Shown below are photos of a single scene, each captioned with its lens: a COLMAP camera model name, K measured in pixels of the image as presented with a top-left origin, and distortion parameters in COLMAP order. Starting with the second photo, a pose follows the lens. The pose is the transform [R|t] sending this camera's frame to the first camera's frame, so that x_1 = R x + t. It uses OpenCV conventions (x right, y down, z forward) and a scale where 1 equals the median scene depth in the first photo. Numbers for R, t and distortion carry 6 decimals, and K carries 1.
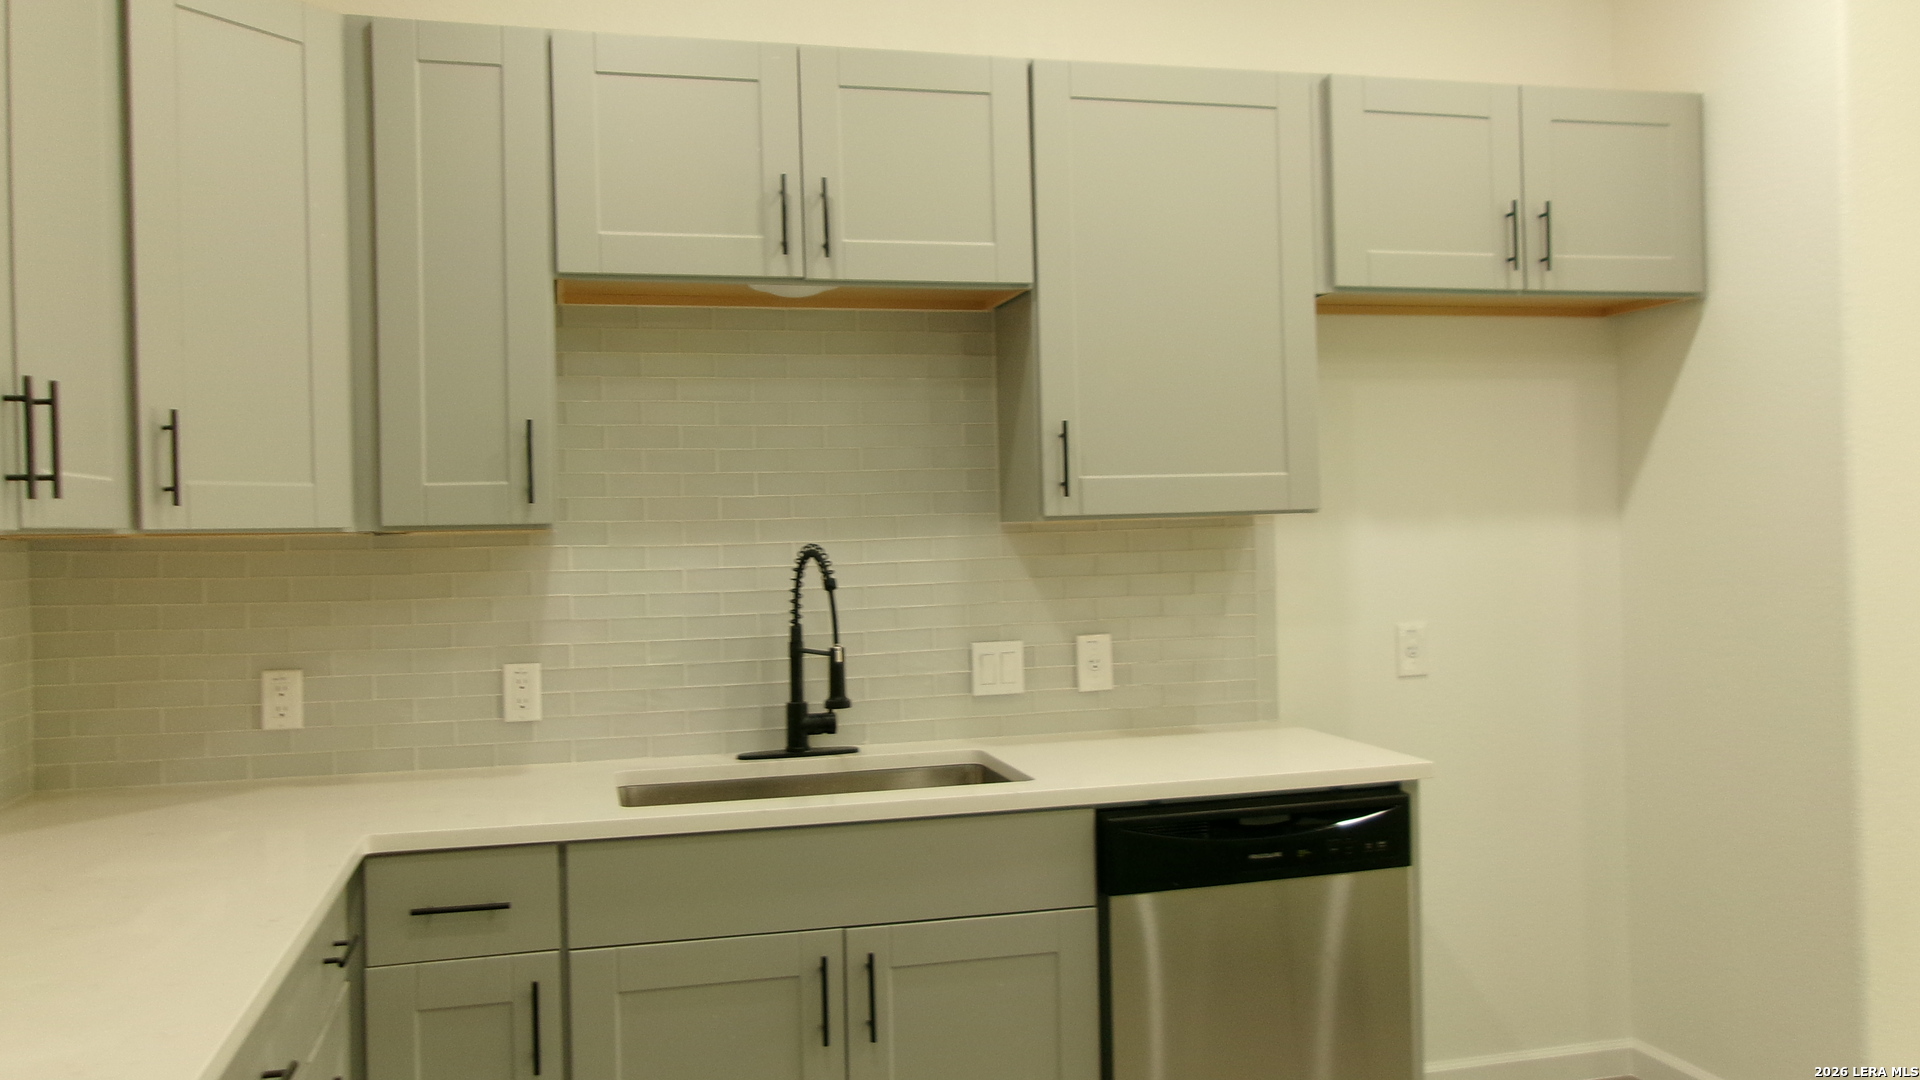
lens RADIAL K [[1524.7, 0, 967.6], [0, 1524.7, 530.0], [0, 0, 1]] dist [-0.016915, 0.044979]
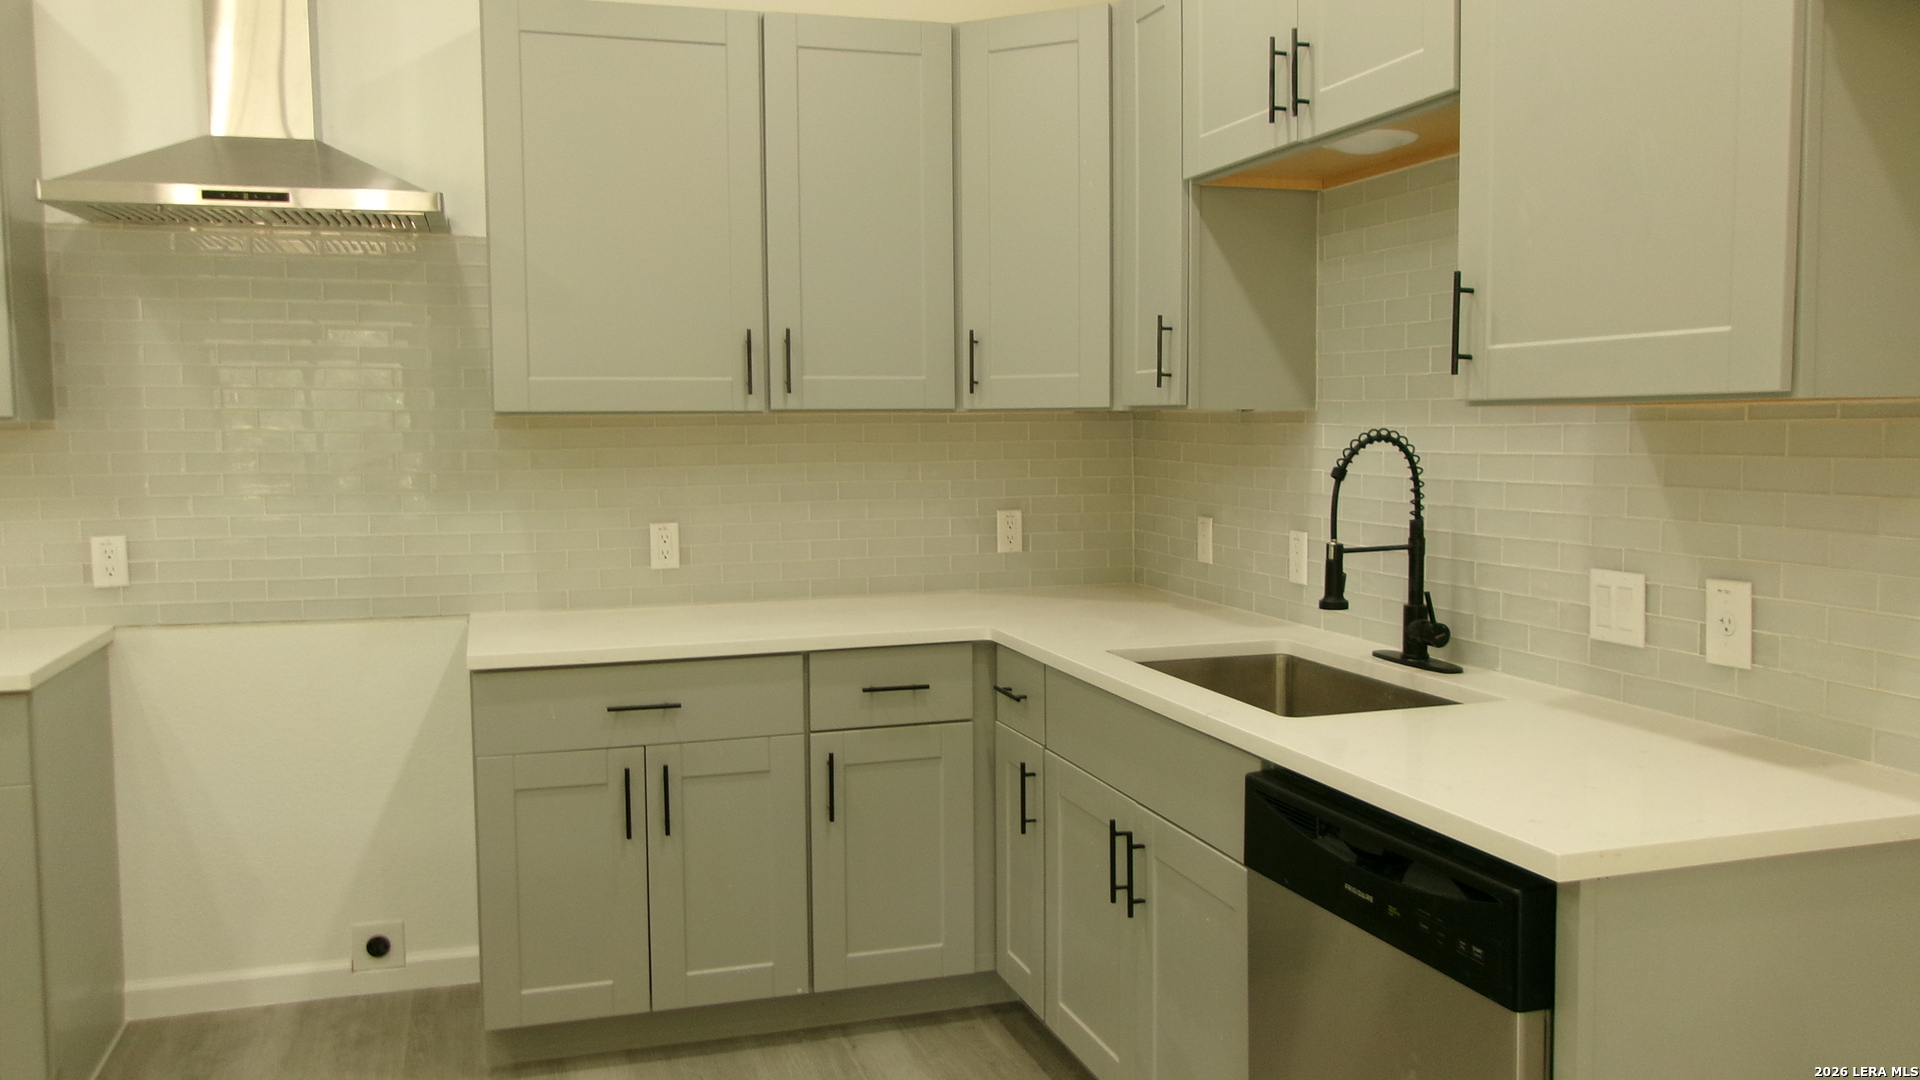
lens RADIAL K [[1524.7, 0, 967.6], [0, 1524.7, 530.0], [0, 0, 1]] dist [-0.016915, 0.044979]
pose [[0.054024, 0.093445, -0.994158, 0.776358], [0.005710, 0.995566, 0.093887, -0.017040], [0.998523, -0.010748, 0.053251, 0.703418]]
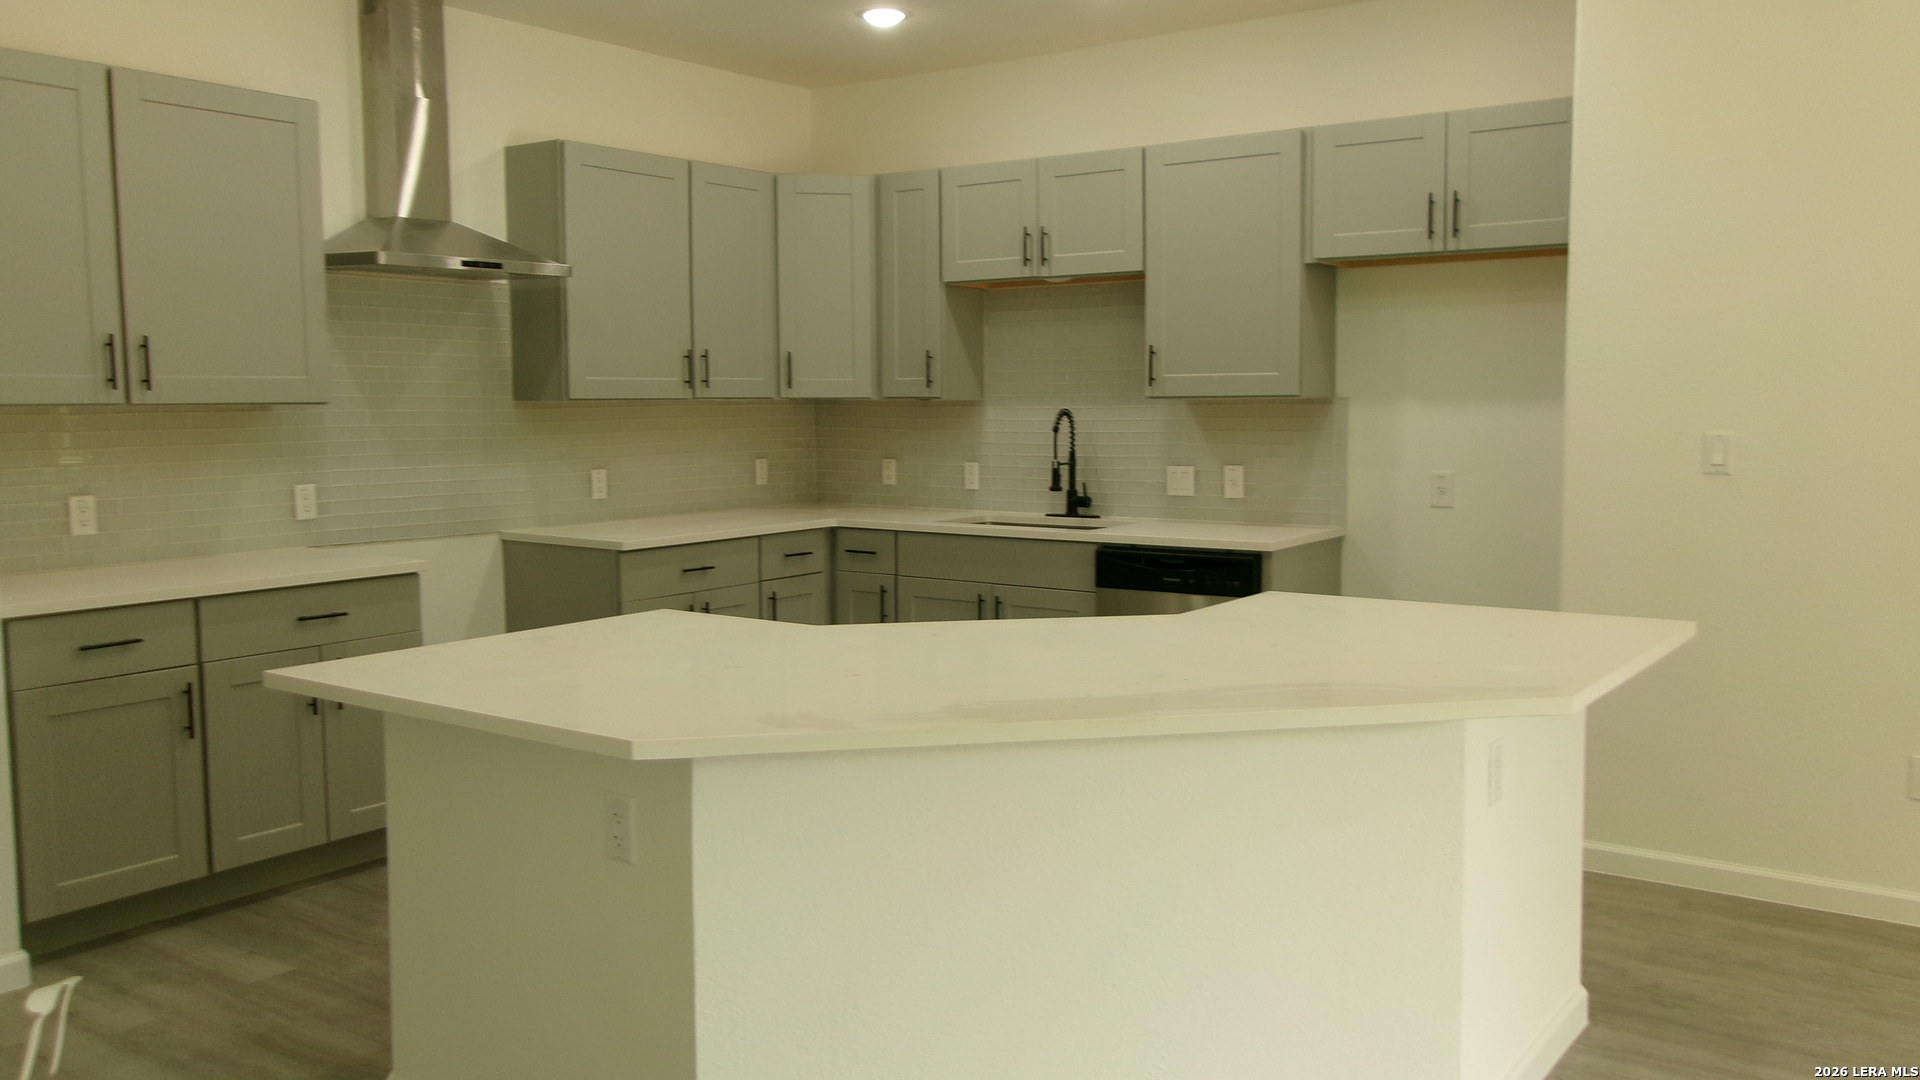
lens RADIAL K [[1503.5, 0, 960.0], [0, 1503.5, 540.0], [0, 0, 1]] dist [-0.011631, -0.001943]
pose [[0.641686, 0.090151, -0.761650, 1.293558], [-0.009365, 0.993915, 0.109752, -0.033681], [0.766910, -0.063294, 0.638626, -0.351770]]
